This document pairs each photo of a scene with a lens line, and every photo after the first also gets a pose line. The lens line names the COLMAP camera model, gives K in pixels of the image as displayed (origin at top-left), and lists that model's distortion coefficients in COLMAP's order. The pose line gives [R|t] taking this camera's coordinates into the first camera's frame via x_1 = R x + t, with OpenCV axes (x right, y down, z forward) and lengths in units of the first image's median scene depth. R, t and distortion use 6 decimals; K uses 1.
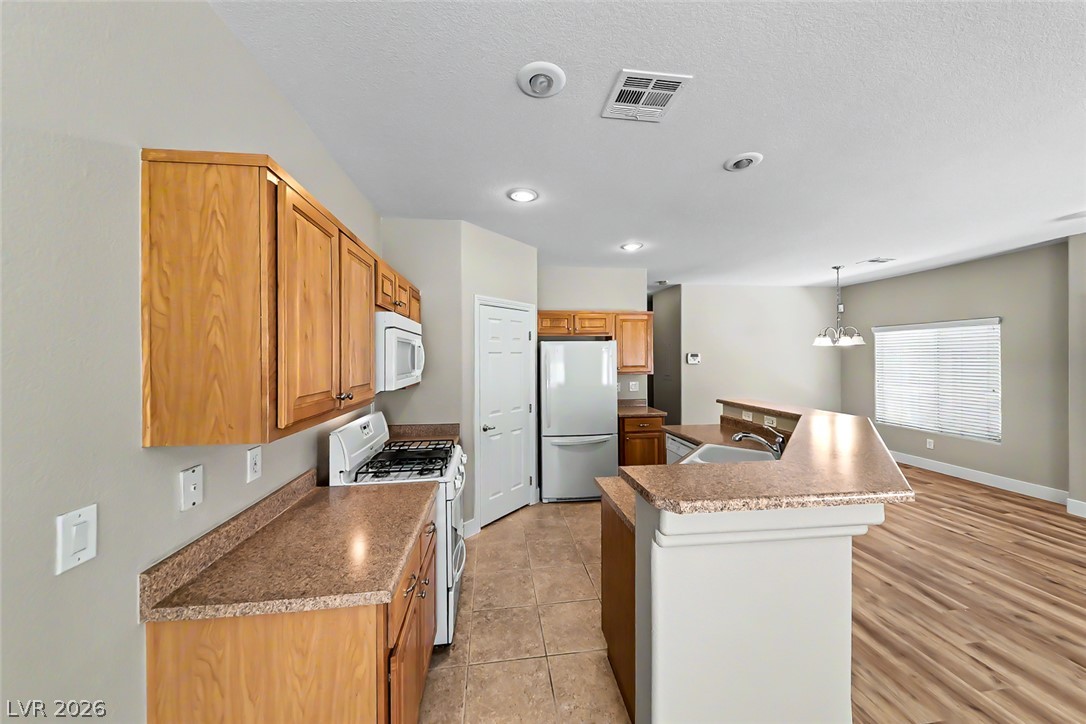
lens RADIAL K [[375.3, 0, 541.7], [0, 375.3, 358.4], [0, 0, 1]] dist [0.017844, -0.006965]
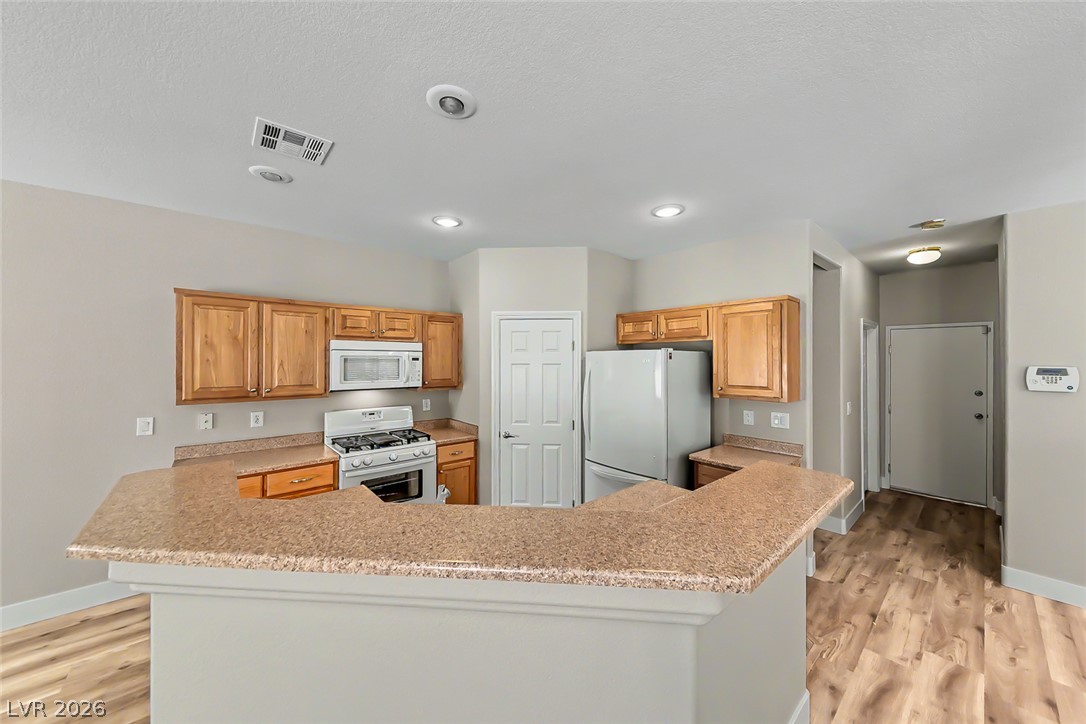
lens RADIAL K [[375.9, 0, 538.4], [0, 375.9, 359.6], [0, 0, 1]] dist [0.017900, -0.007808]
pose [[0.545186, 0.005085, -0.838300, 0.702684], [-0.009751, 0.999952, -0.000276, -0.025542], [0.838259, 0.008325, 0.545209, 0.440158]]
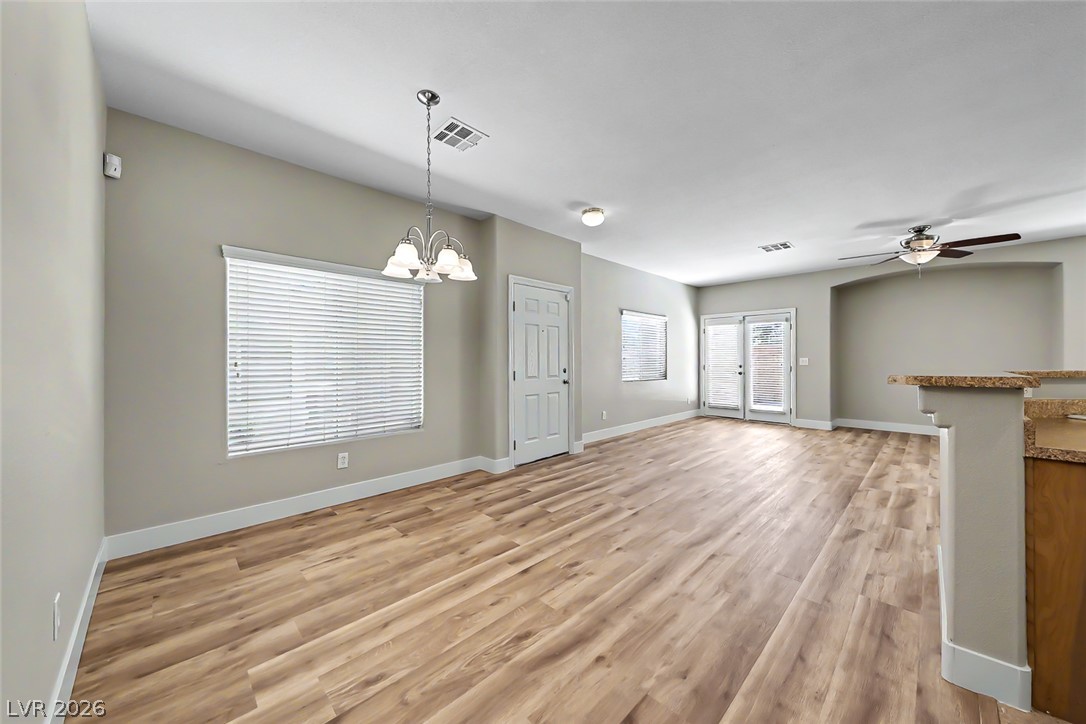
lens RADIAL K [[382.8, 0, 538.5], [0, 382.8, 357.9], [0, 0, 1]] dist [0.018846, -0.009133]
pose [[-0.601381, 0.008972, 0.798912, 0.439301], [0.007269, 0.999957, -0.005758, 0.086076], [-0.798929, 0.002345, -0.601421, 1.492082]]
